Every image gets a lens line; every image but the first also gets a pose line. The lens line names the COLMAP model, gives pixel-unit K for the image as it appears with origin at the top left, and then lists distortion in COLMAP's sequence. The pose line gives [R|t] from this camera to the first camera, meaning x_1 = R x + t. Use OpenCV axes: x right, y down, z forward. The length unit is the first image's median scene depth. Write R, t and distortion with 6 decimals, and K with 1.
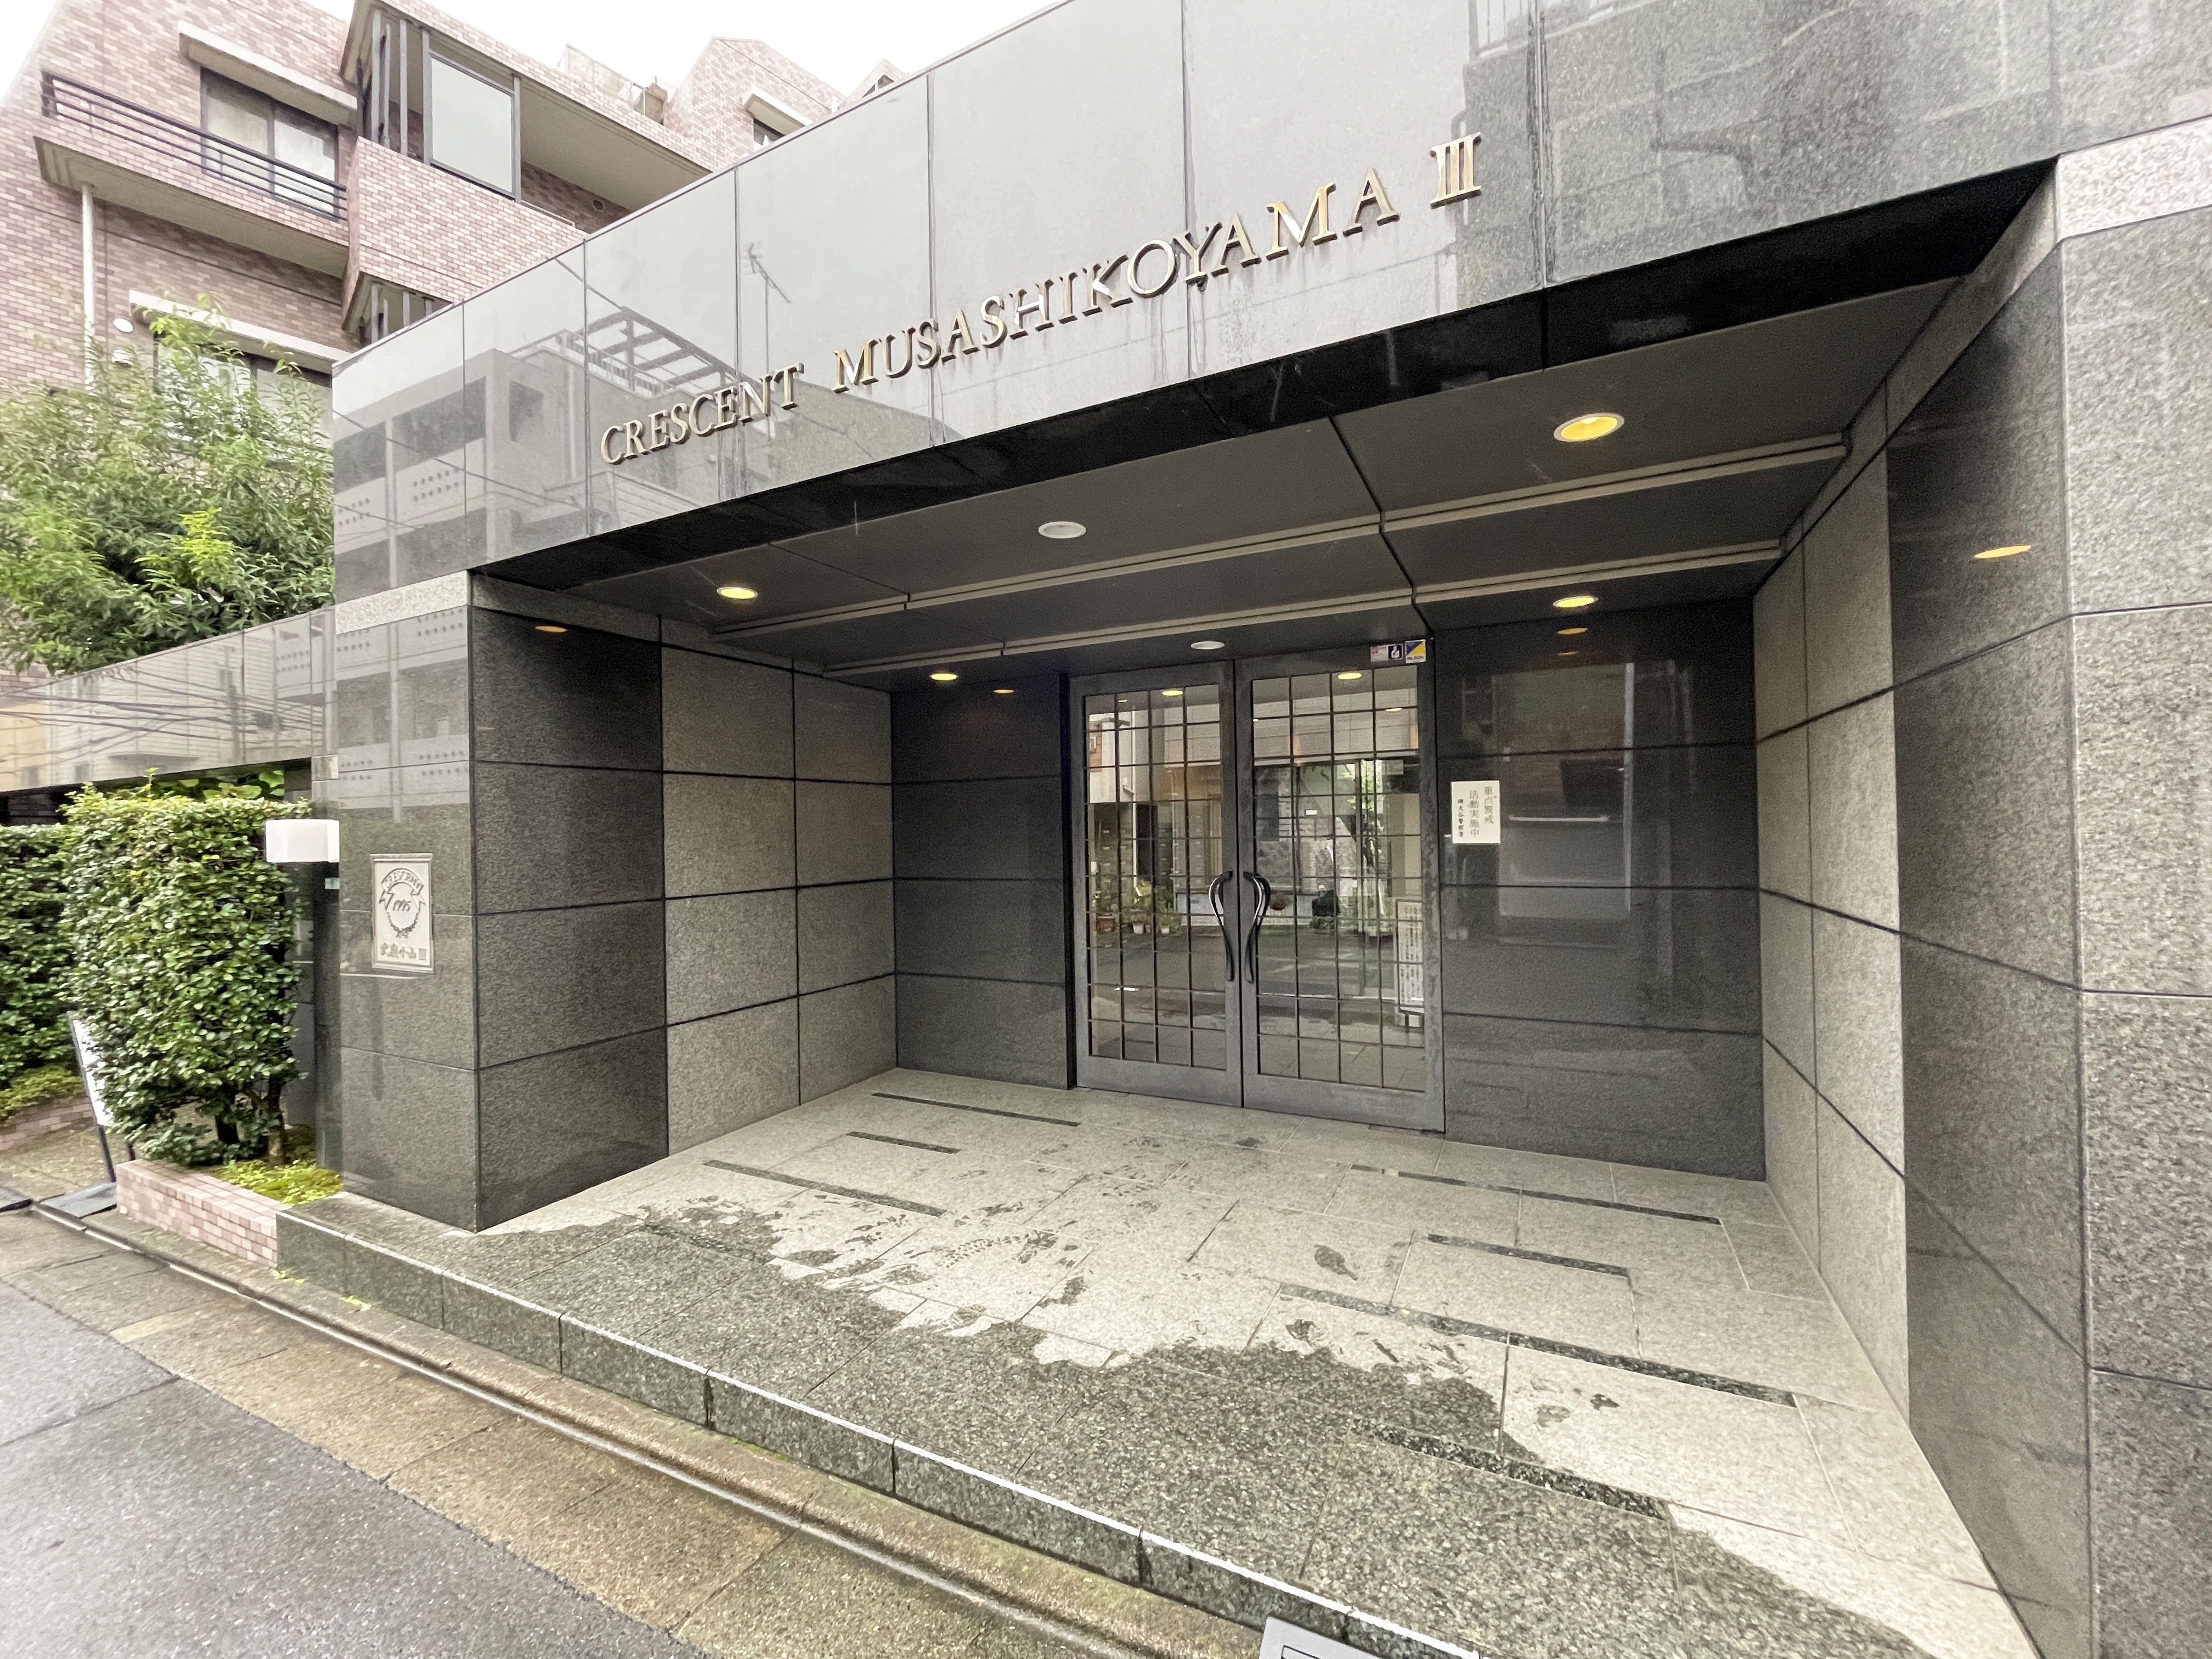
lens RADIAL K [[890.9, 0, 1106.1], [0, 890.9, 828.6], [0, 0, 1]] dist [0.000121, -0.000016]
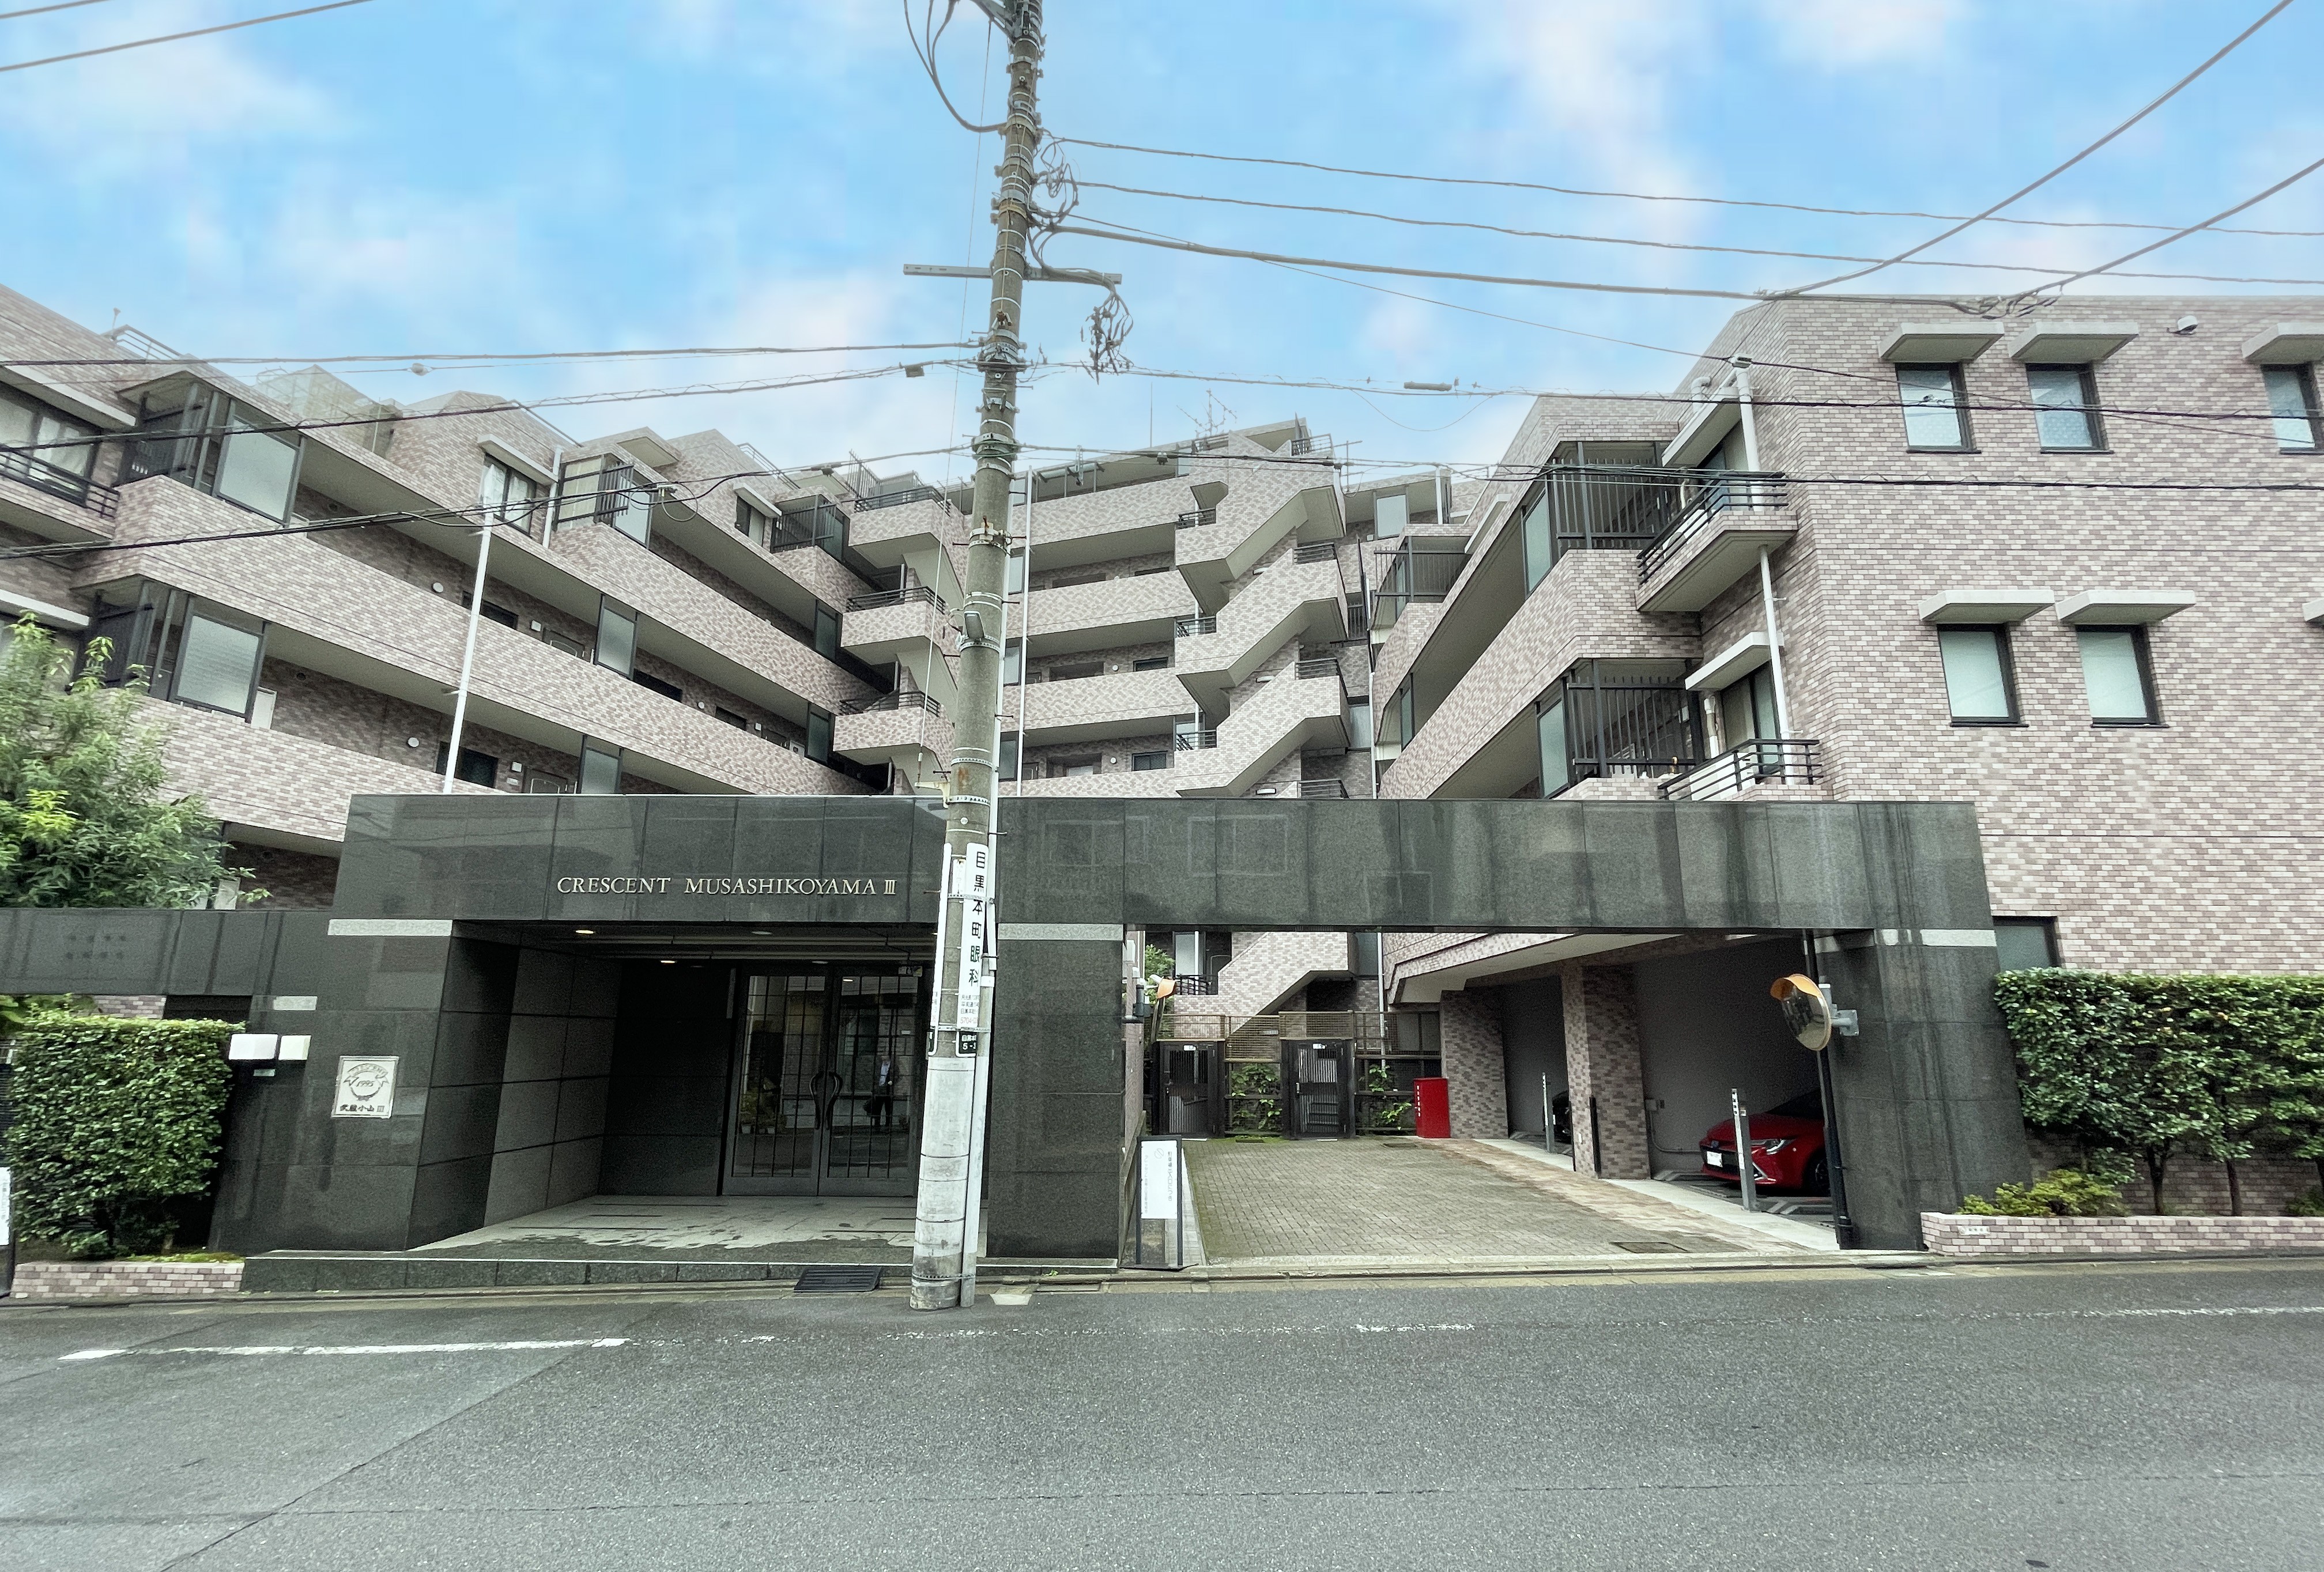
lens RADIAL K [[952.7, 0, 1152.2], [0, 952.7, 863.0], [0, 0, 1]] dist [0.002139, 0.000254]
pose [[0.903744, 0.104024, 0.415242, -0.128734], [-0.027038, 0.981959, -0.187148, -0.033367], [-0.427219, 0.157907, 0.890252, -1.305112]]
